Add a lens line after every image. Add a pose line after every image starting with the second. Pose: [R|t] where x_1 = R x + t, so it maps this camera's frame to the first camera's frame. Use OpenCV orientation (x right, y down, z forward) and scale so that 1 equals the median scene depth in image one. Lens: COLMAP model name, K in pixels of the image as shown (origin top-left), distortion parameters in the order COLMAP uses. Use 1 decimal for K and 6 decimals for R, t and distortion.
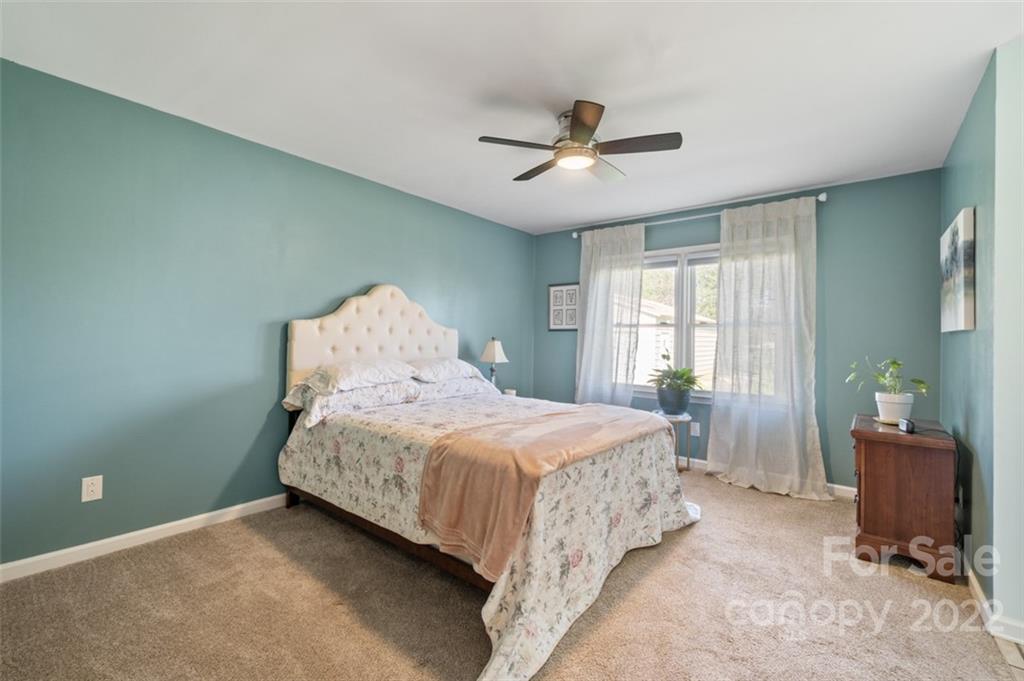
lens RADIAL K [[443.2, 0, 501.8], [0, 443.2, 333.5], [0, 0, 1]] dist [-0.002859, 0.000726]
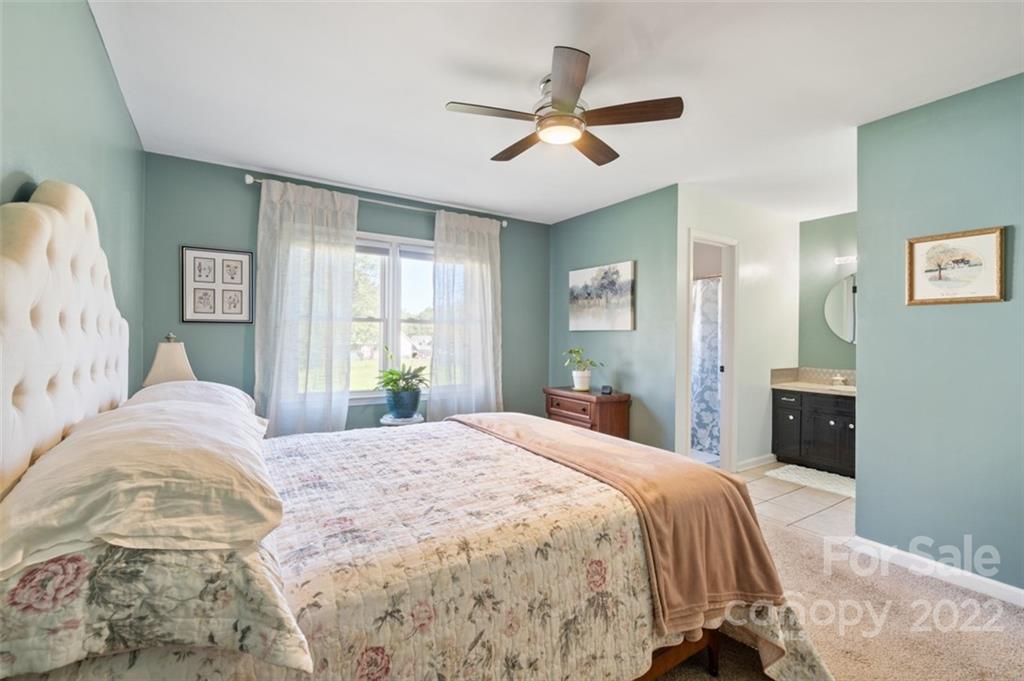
lens RADIAL K [[443.2, 0, 507.1], [0, 443.2, 339.2], [0, 0, 1]] dist [-0.002859, 0.000726]
pose [[0.295868, -0.020167, 0.955016, -0.464952], [-0.012719, 0.999605, 0.025049, -0.005745], [-0.955144, -0.019558, 0.295494, 0.560395]]
